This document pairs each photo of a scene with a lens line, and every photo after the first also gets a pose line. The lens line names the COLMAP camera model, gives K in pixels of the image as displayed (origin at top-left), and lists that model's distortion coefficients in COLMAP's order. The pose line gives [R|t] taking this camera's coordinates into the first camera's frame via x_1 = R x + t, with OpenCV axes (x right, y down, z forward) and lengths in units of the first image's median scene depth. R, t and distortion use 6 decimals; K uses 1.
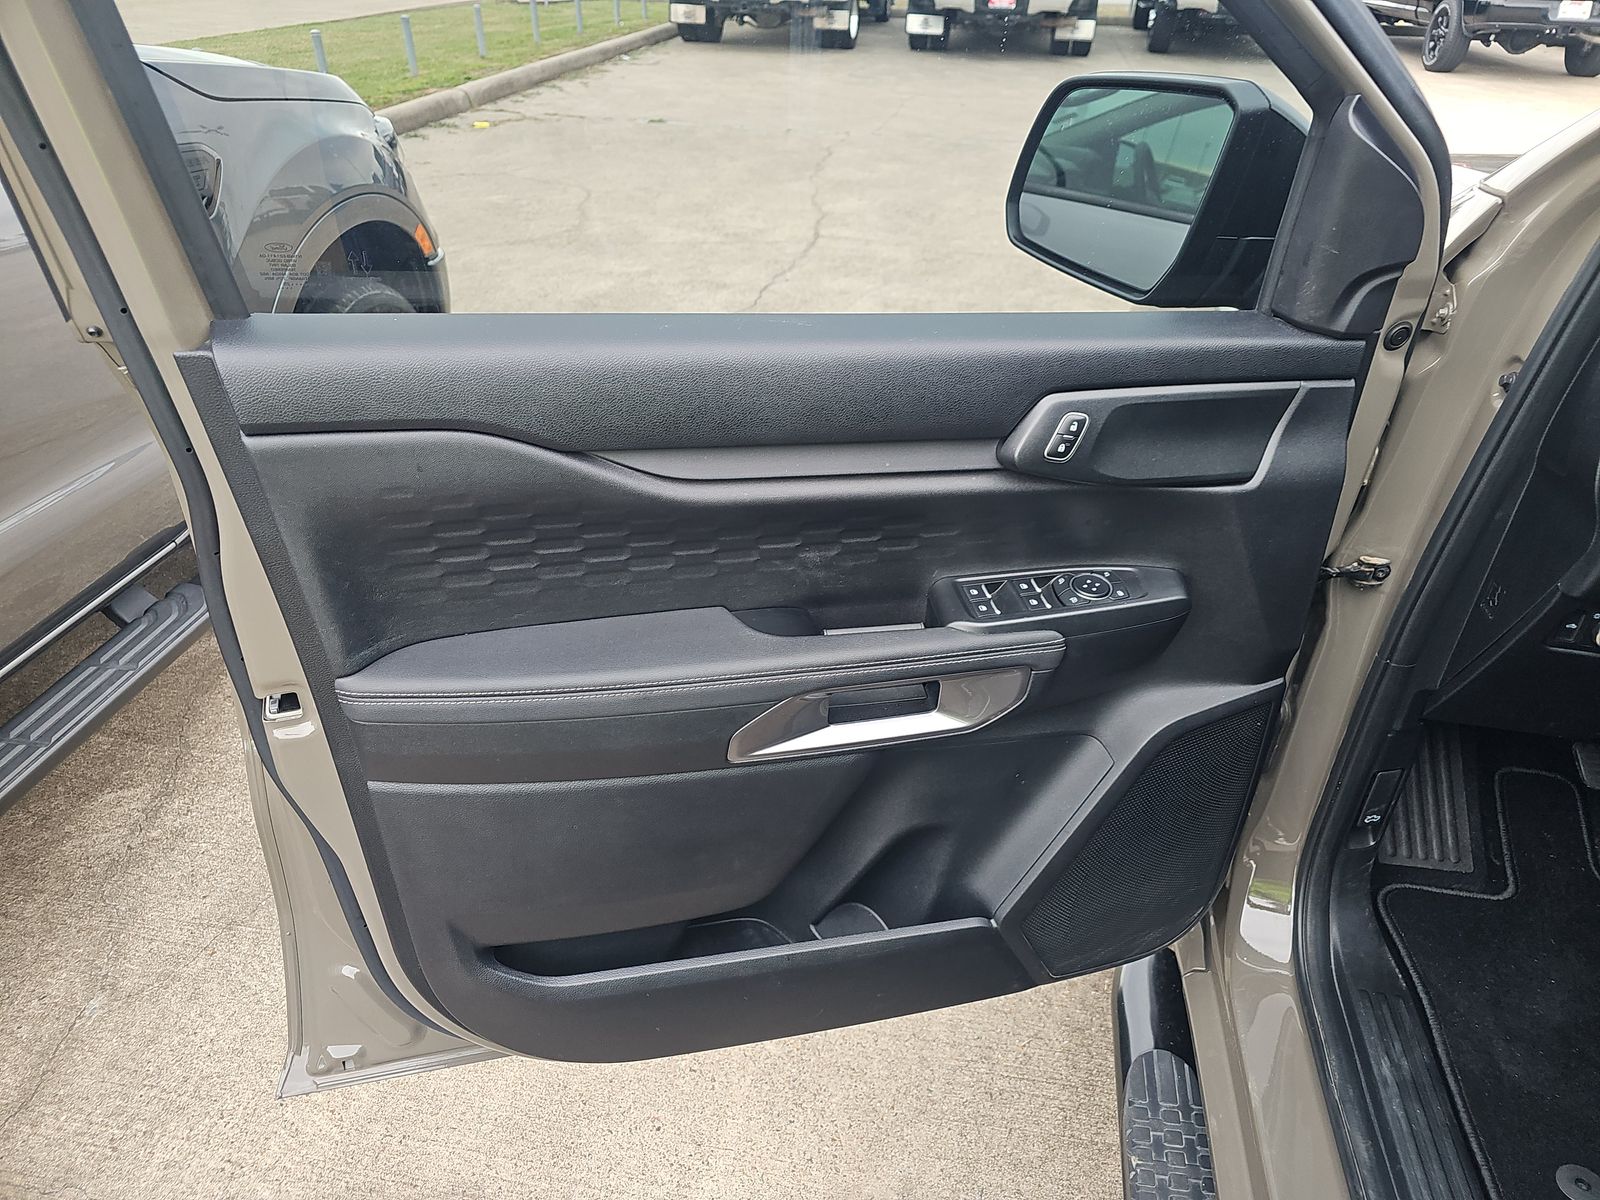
lens RADIAL K [[1048.1, 0, 794.6], [0, 1048.1, 609.8], [0, 0, 1]] dist [0.011564, 0.000775]
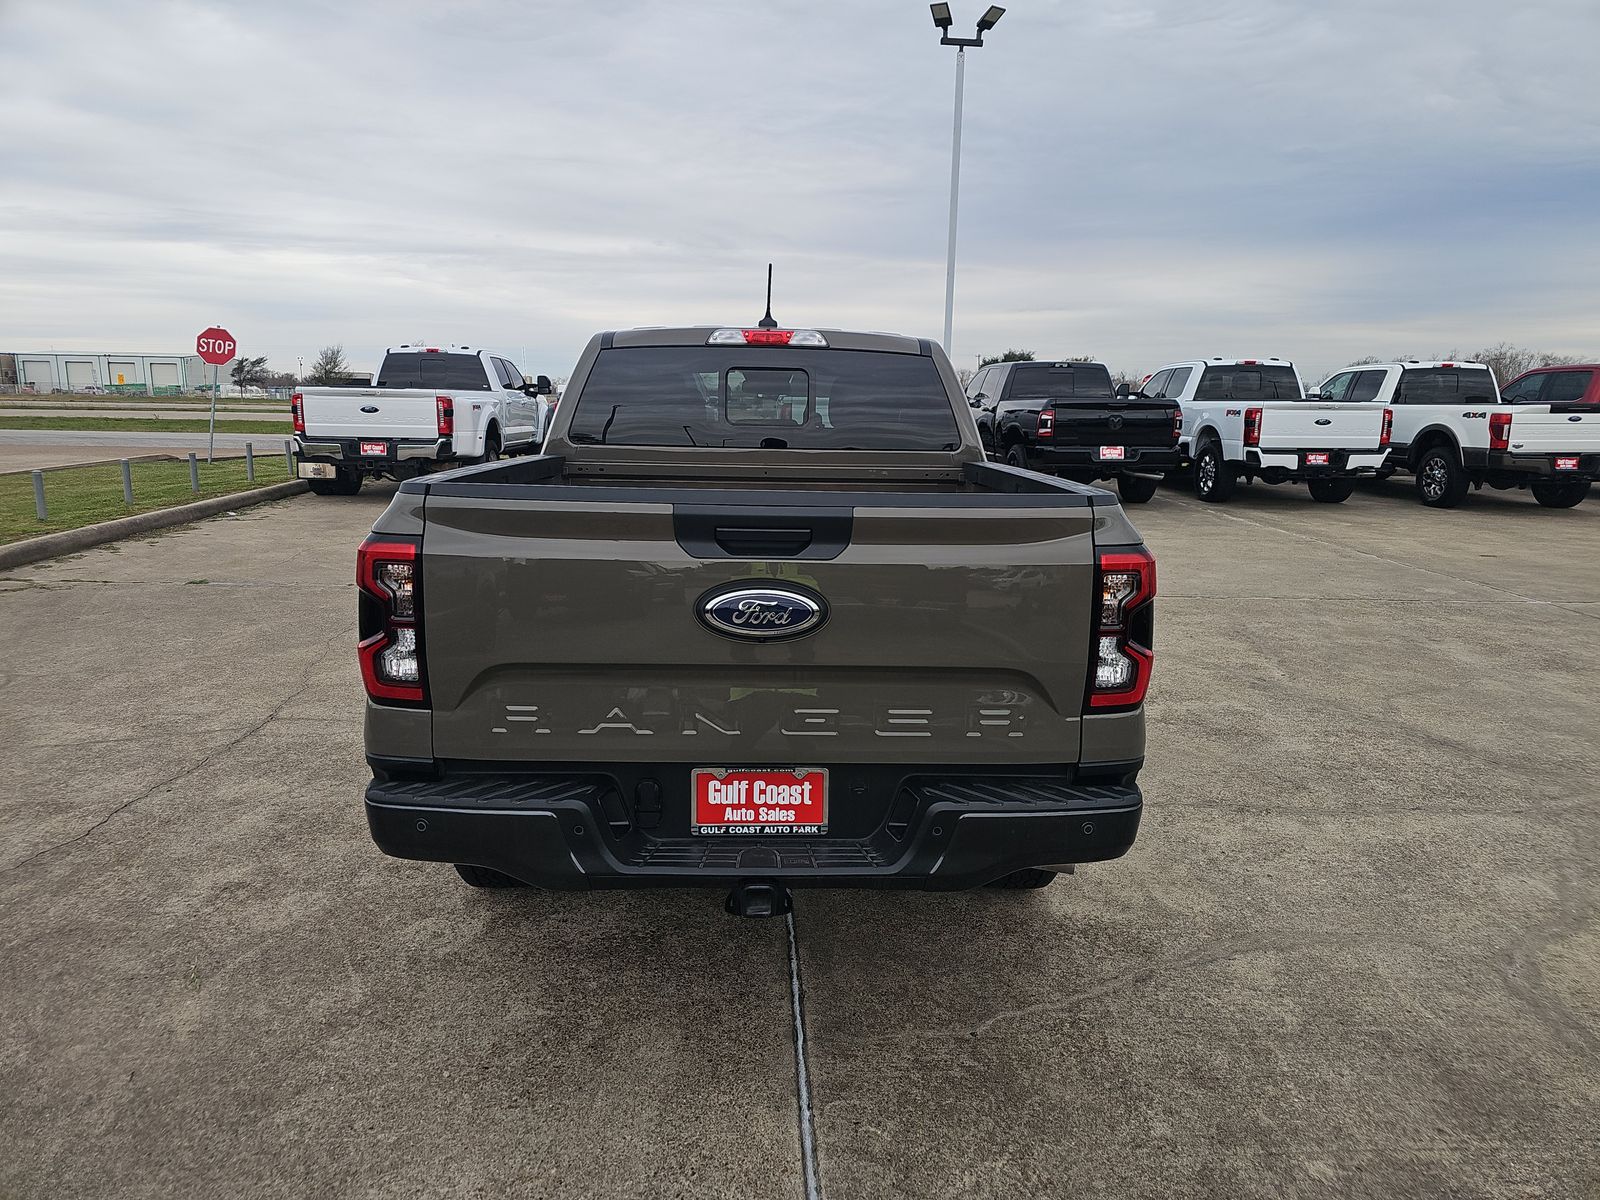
lens RADIAL K [[1050.9, 0, 784.1], [0, 1050.9, 593.3], [0, 0, 1]] dist [0.006163, 0.000287]
pose [[0.974020, -0.051076, 0.220625, 0.148925], [0.130308, 0.923197, -0.361563, -0.059310], [-0.185213, 0.380919, 0.905868, 0.085362]]
